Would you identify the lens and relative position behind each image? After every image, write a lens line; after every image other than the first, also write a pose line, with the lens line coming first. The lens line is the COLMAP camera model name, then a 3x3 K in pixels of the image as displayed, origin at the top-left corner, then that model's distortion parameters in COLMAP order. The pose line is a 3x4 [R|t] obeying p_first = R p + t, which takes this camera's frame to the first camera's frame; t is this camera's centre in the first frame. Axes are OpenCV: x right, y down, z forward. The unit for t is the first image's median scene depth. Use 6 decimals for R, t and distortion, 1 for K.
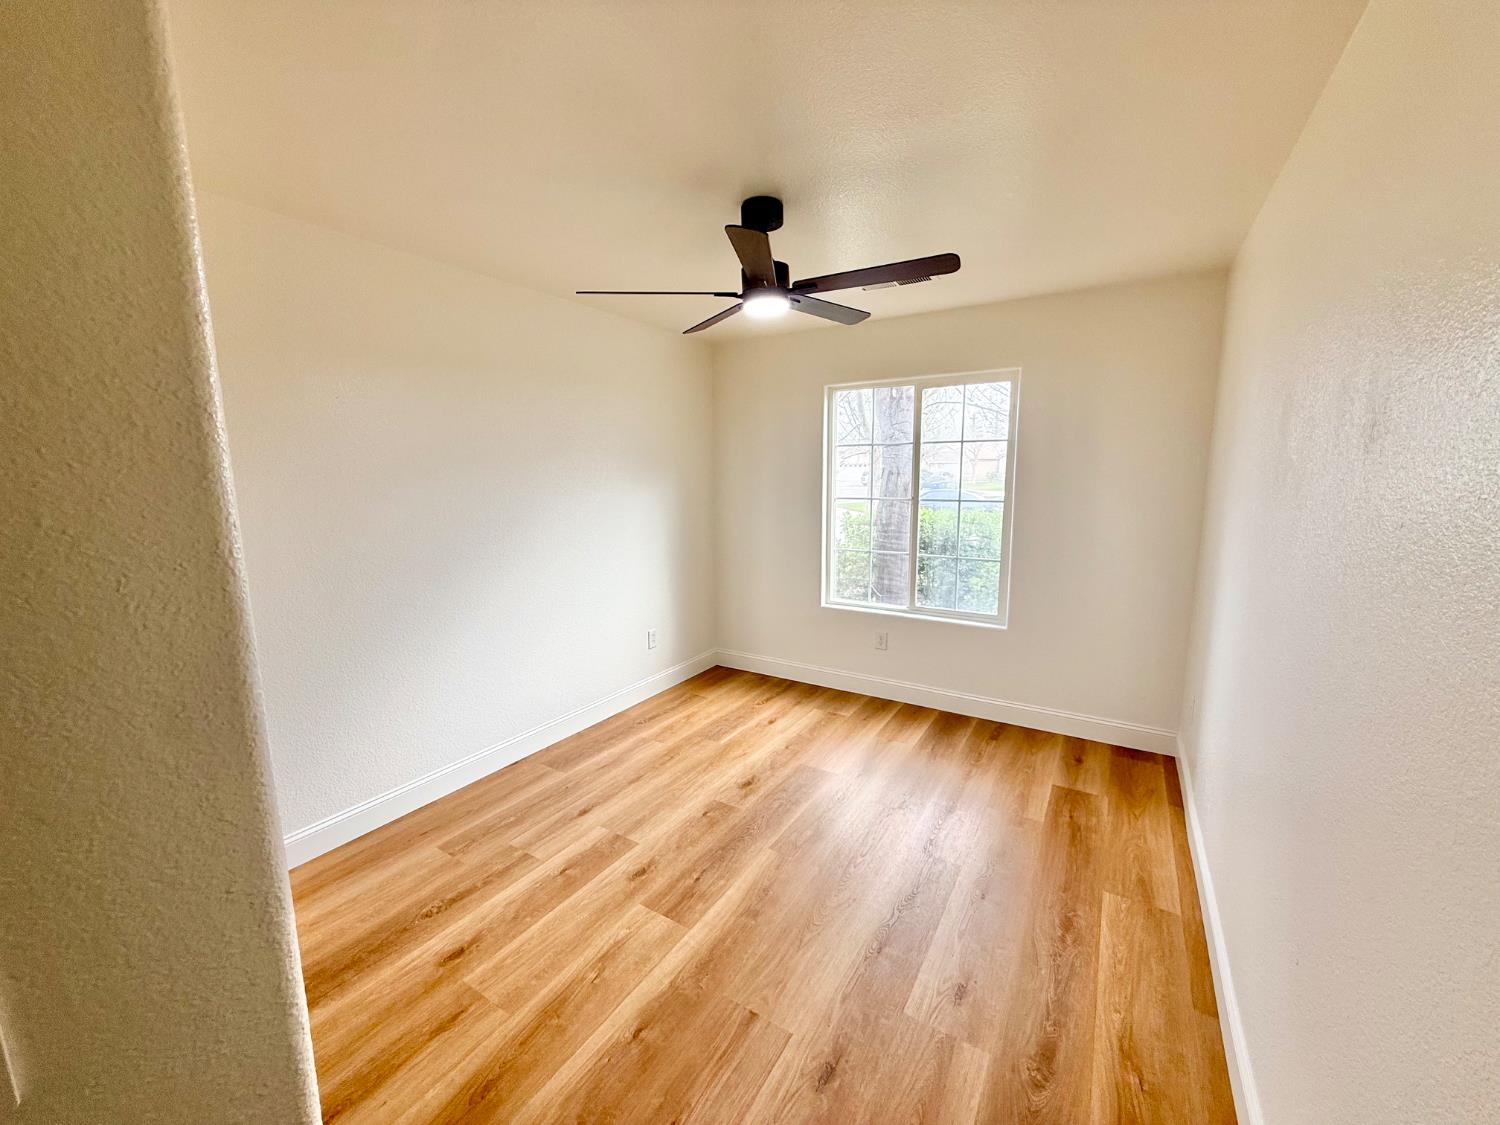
lens RADIAL K [[596.1, 0, 744.4], [0, 596.1, 563.0], [0, 0, 1]] dist [-0.000043, -0.000009]
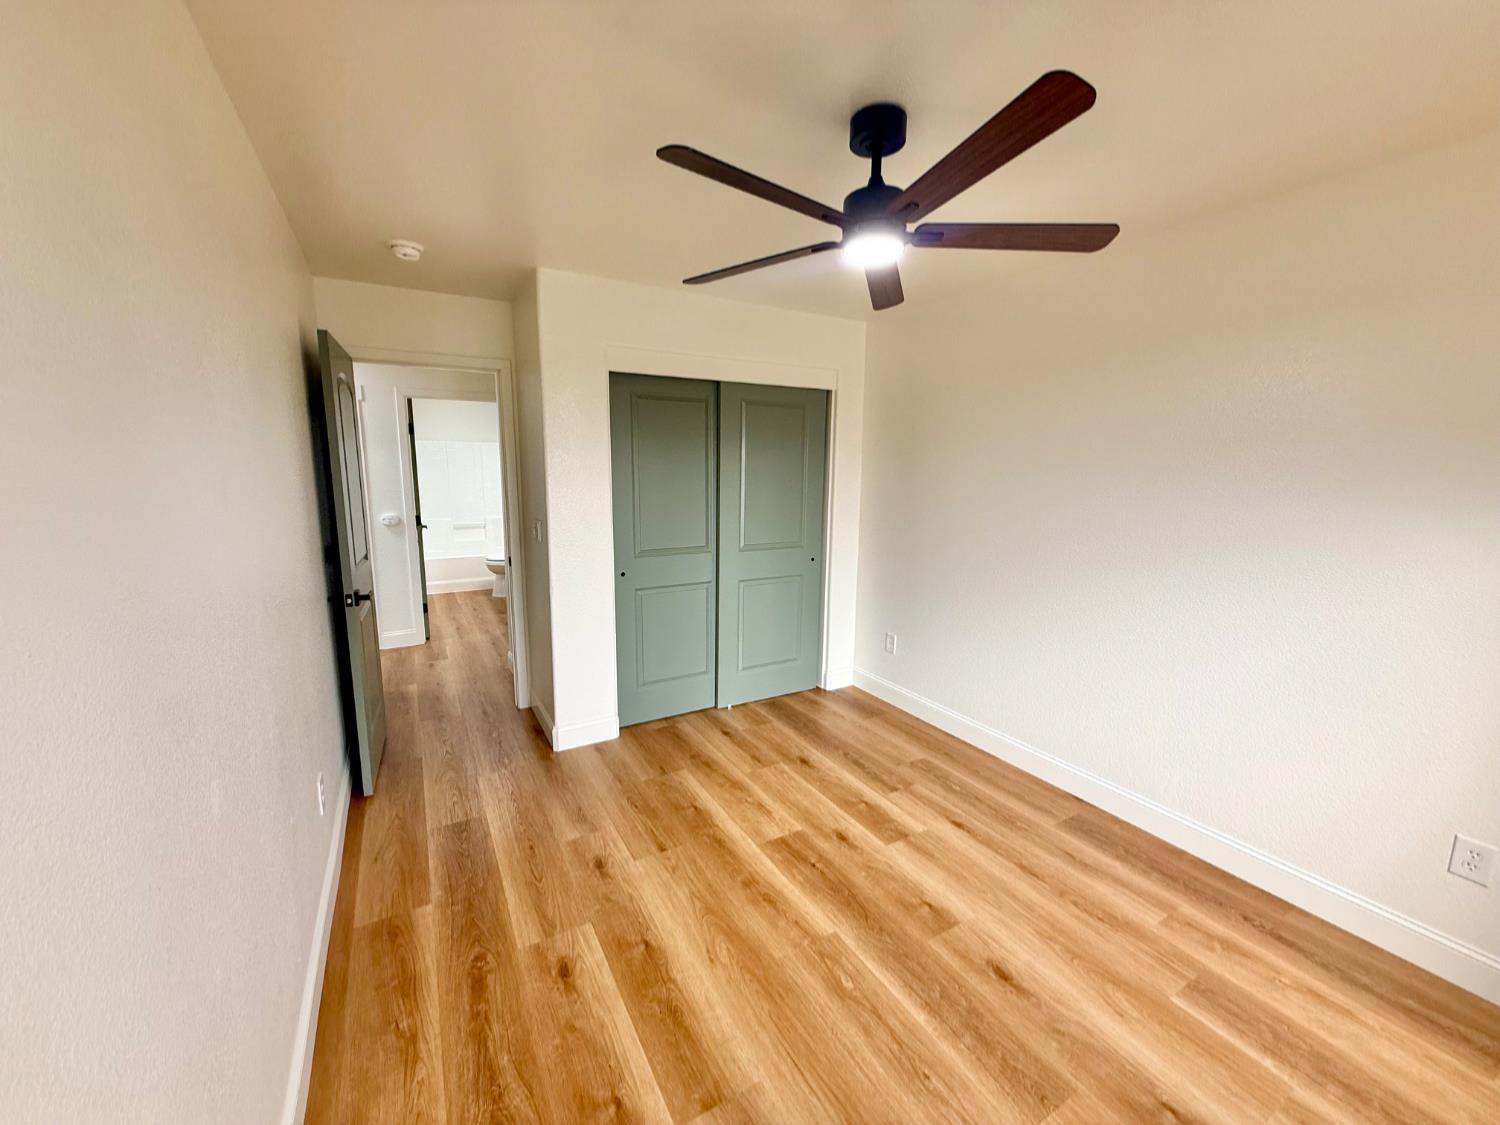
lens RADIAL K [[596.1, 0, 744.4], [0, 596.1, 563.0], [0, 0, 1]] dist [-0.000043, -0.000009]
pose [[-0.473468, 0.144722, -0.868840, 0.764978], [-0.138328, 0.961952, 0.235613, -0.188728], [0.869881, 0.231740, -0.435435, 1.177621]]
